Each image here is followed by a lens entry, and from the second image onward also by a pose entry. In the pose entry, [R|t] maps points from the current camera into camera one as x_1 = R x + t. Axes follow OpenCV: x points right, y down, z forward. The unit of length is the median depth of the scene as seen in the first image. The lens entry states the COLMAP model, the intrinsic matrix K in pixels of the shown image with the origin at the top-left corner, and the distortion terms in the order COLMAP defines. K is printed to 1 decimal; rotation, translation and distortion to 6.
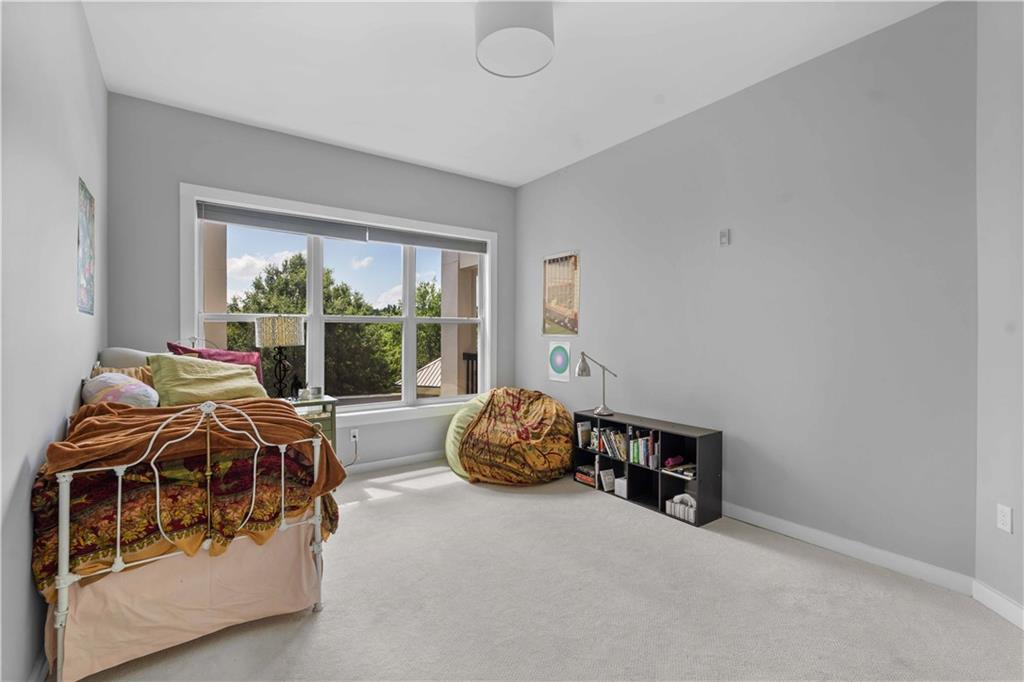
lens RADIAL K [[452.7, 0, 512.4], [0, 452.7, 332.0], [0, 0, 1]] dist [0.000481, 0.000161]
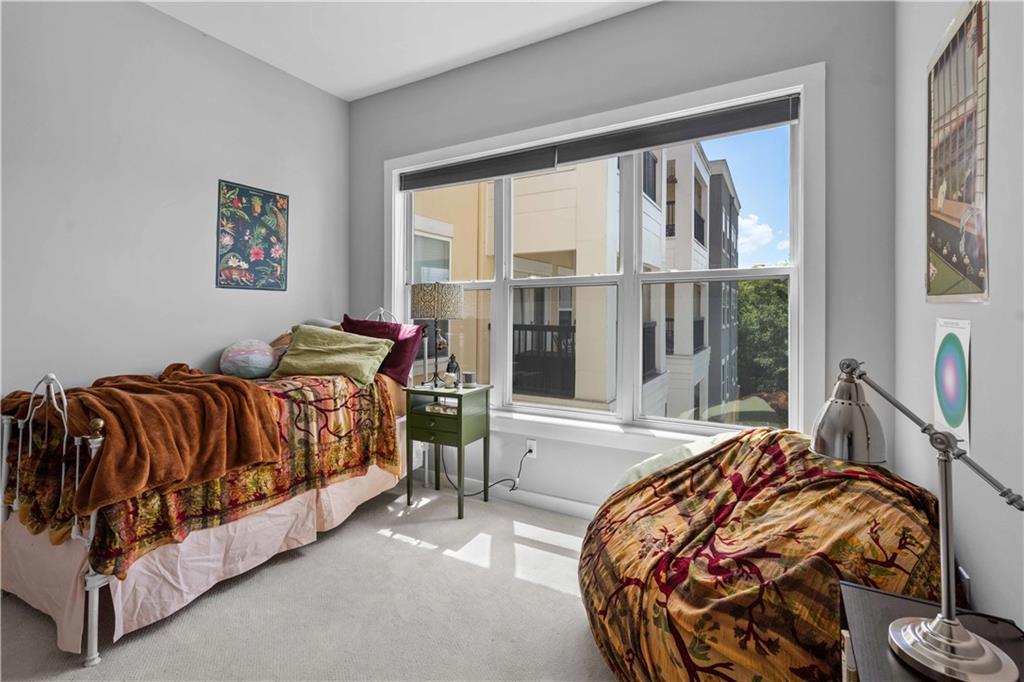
lens RADIAL K [[466.1, 0, 510.9], [0, 466.1, 303.1], [0, 0, 1]] dist [-0.000710, -0.000445]
pose [[0.409381, -0.017071, -0.912204, 0.332921], [0.011963, 0.999839, -0.013342, 0.014142], [0.912285, -0.005451, 0.409520, 0.758581]]
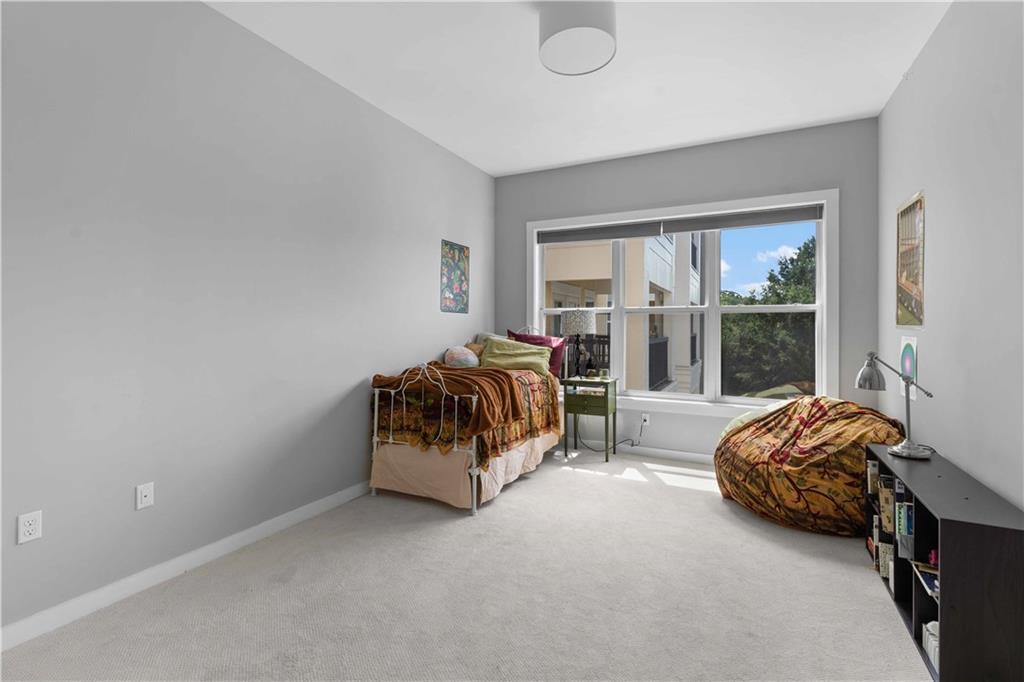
lens RADIAL K [[460.0, 0, 513.1], [0, 460.0, 313.2], [0, 0, 1]] dist [-0.001478, 0.000321]
pose [[0.456841, -0.021754, -0.889282, 0.536606], [0.001394, 0.999717, -0.023739, 0.003341], [0.889547, 0.009605, 0.456742, 0.250238]]
